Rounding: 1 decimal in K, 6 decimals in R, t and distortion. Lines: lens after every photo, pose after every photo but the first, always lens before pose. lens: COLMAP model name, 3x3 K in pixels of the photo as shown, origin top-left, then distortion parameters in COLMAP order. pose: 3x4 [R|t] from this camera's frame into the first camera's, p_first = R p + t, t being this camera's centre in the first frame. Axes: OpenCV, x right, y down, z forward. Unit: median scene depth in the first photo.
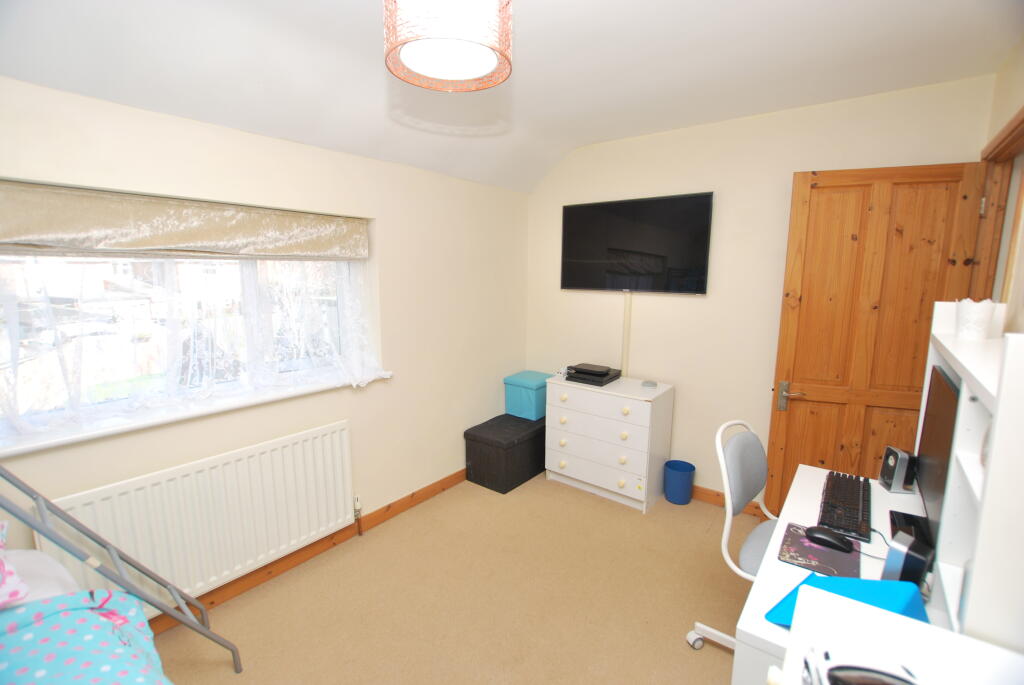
lens RADIAL K [[448.5, 0, 512.9], [0, 448.5, 341.7], [0, 0, 1]] dist [-0.025664, 0.000421]
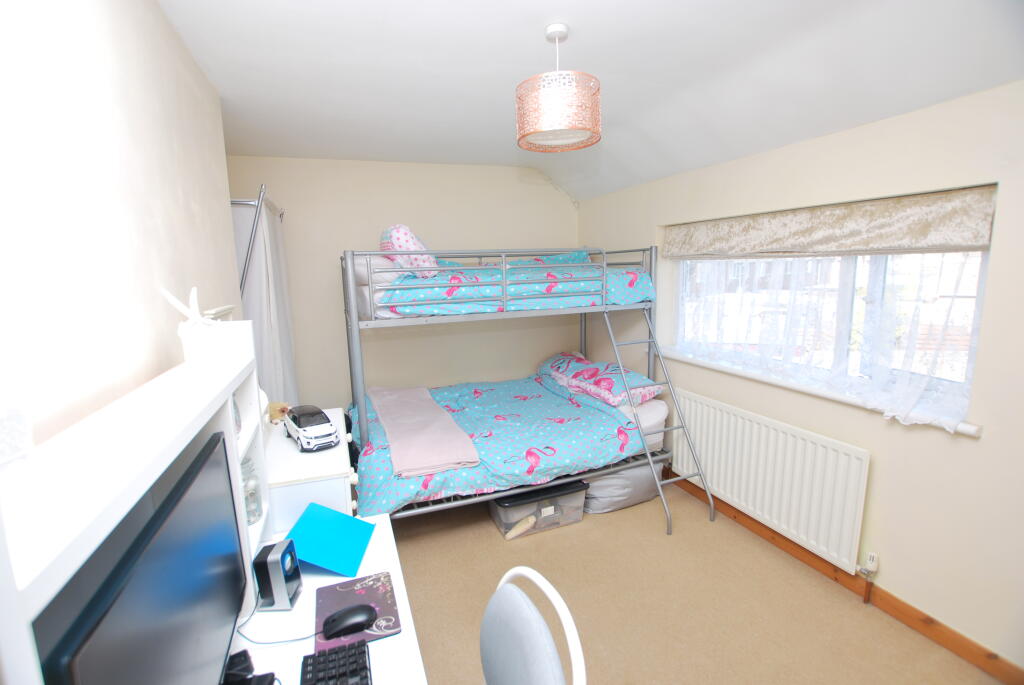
lens RADIAL K [[448.5, 0, 512.1], [0, 448.5, 342.3], [0, 0, 1]] dist [-0.025664, 0.000421]
pose [[-0.505181, 0.143098, -0.851067, 0.603550], [-0.110438, 0.967330, 0.228201, -0.125423], [0.855918, 0.209273, -0.472873, 0.782425]]
